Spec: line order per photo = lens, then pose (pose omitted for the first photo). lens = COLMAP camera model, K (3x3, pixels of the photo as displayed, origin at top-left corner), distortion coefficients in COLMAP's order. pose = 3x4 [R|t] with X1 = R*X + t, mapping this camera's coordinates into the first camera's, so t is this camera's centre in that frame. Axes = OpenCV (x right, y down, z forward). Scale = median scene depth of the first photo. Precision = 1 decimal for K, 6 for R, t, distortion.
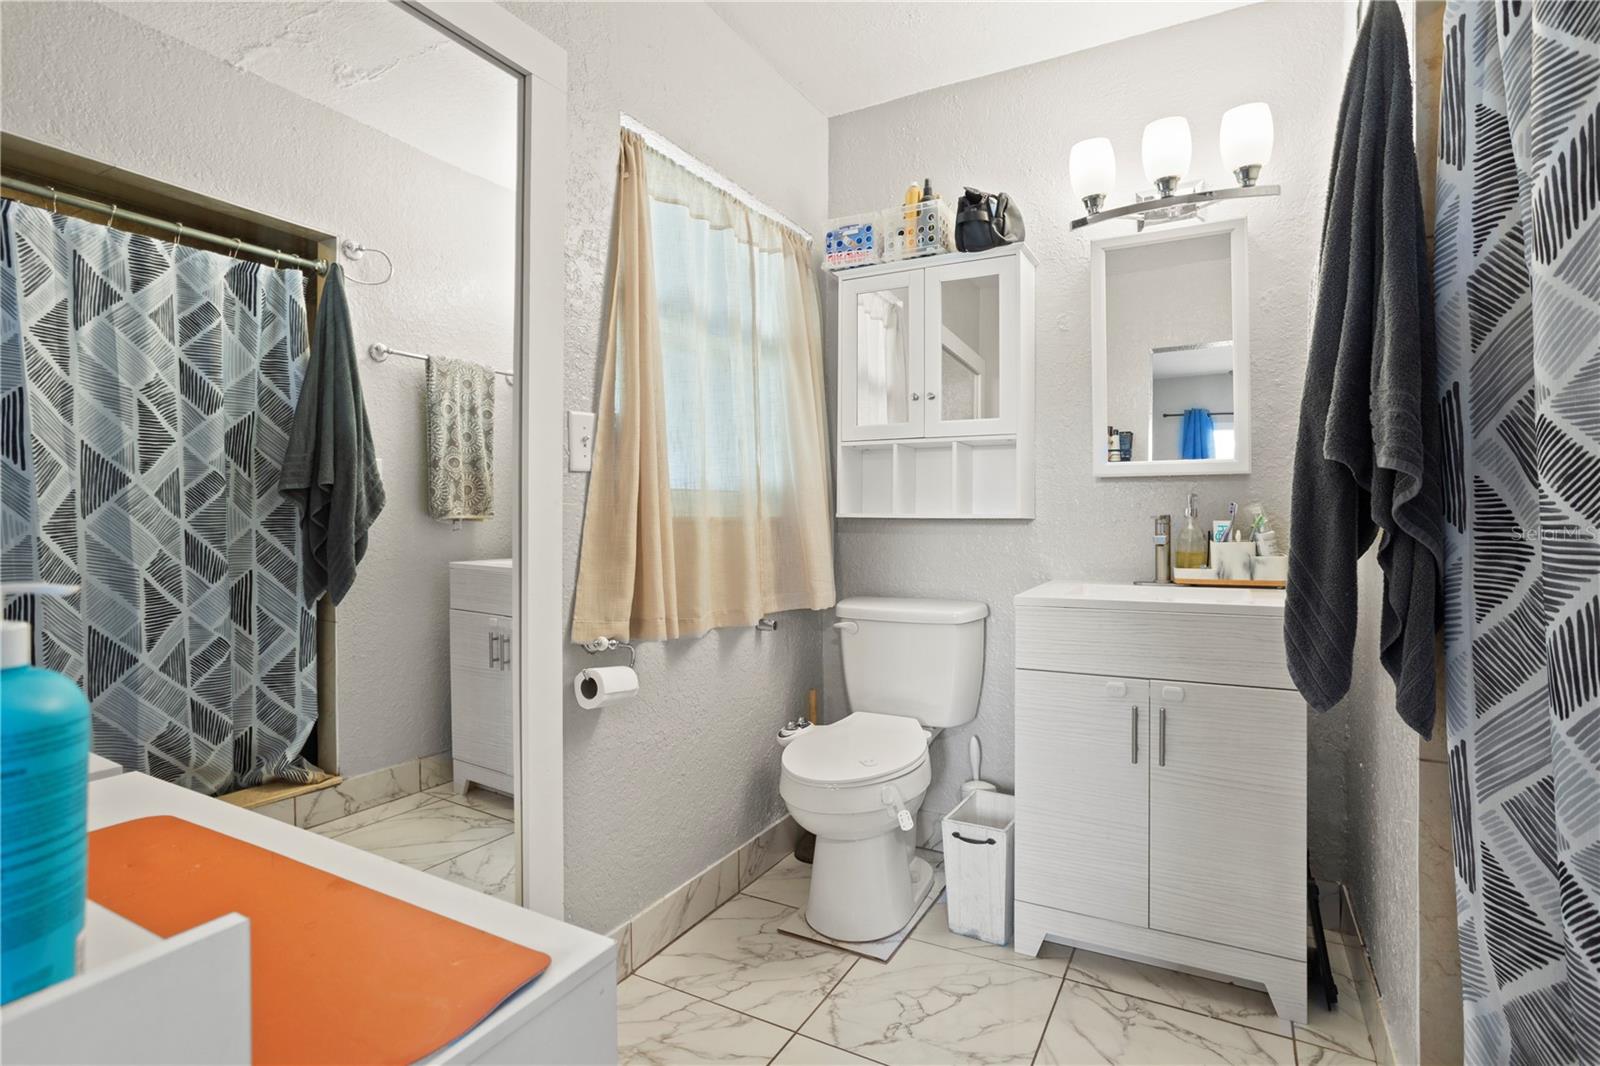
lens RADIAL K [[781.9, 0, 803.9], [0, 781.9, 528.3], [0, 0, 1]] dist [-0.044620, 0.026401]
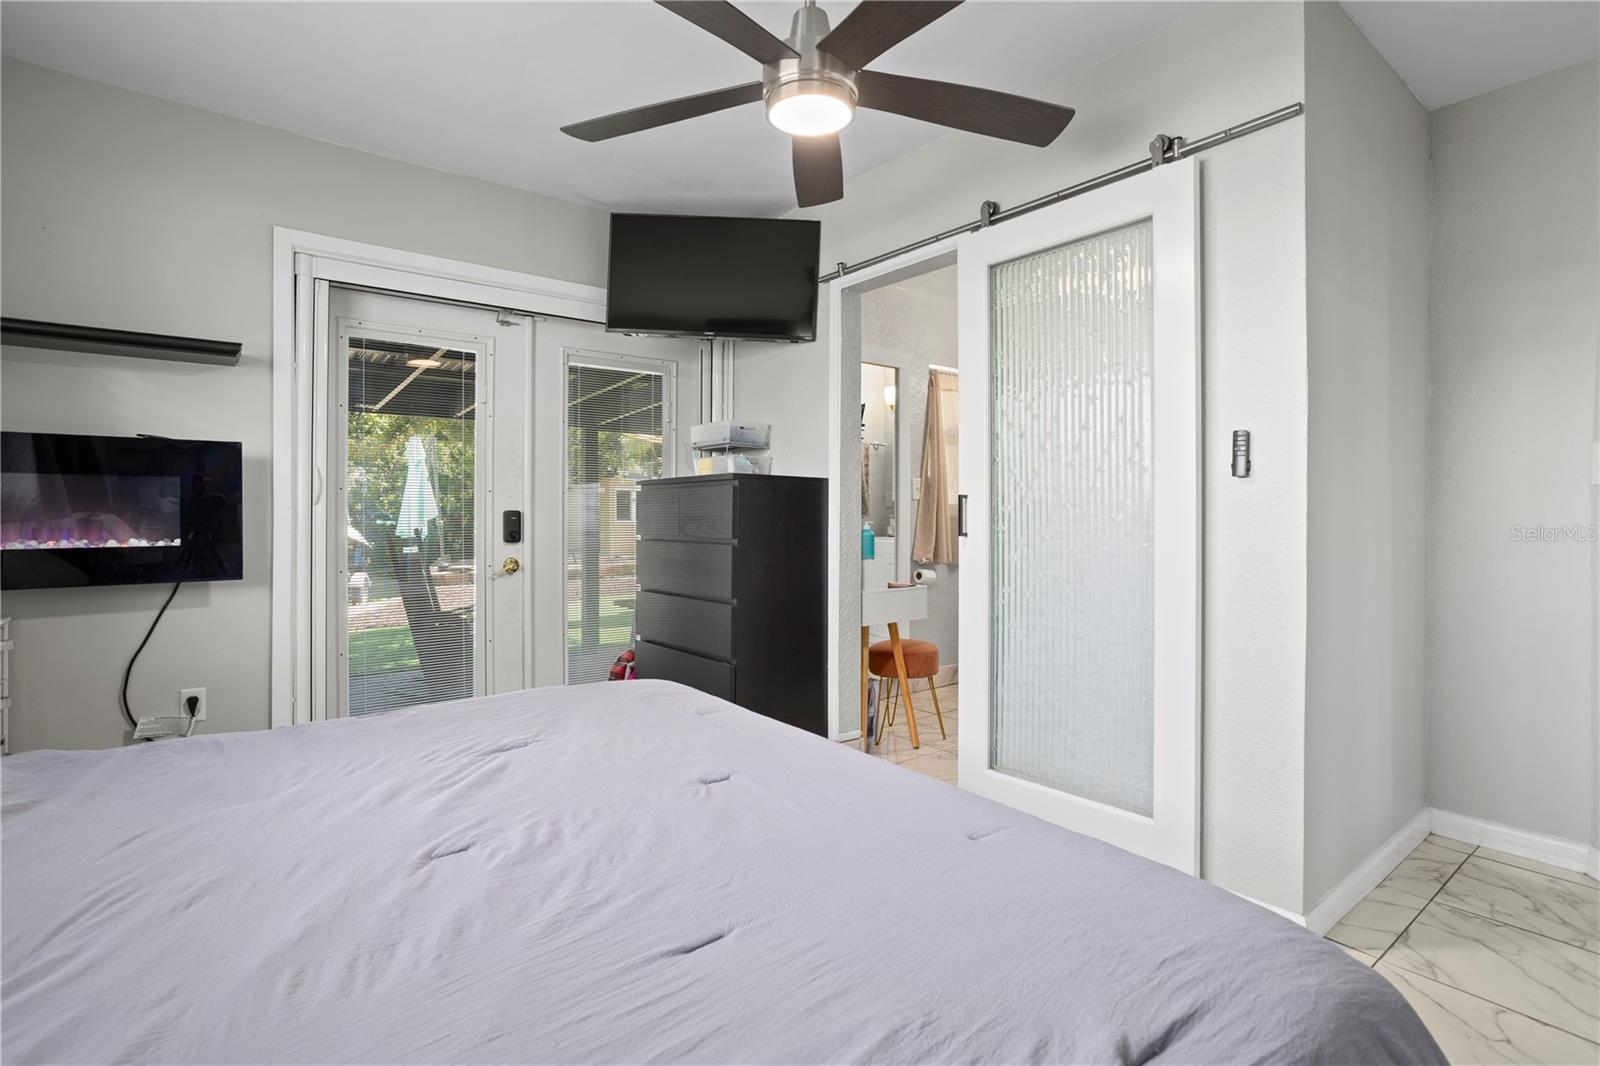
lens RADIAL K [[781.9, 0, 790.5], [0, 781.9, 518.0], [0, 0, 1]] dist [-0.044620, 0.026401]
pose [[0.920018, 0.000894, -0.391875, 0.388524], [-0.001169, 0.999999, -0.000463, -0.005908], [0.391875, 0.000885, 0.920018, -1.715405]]
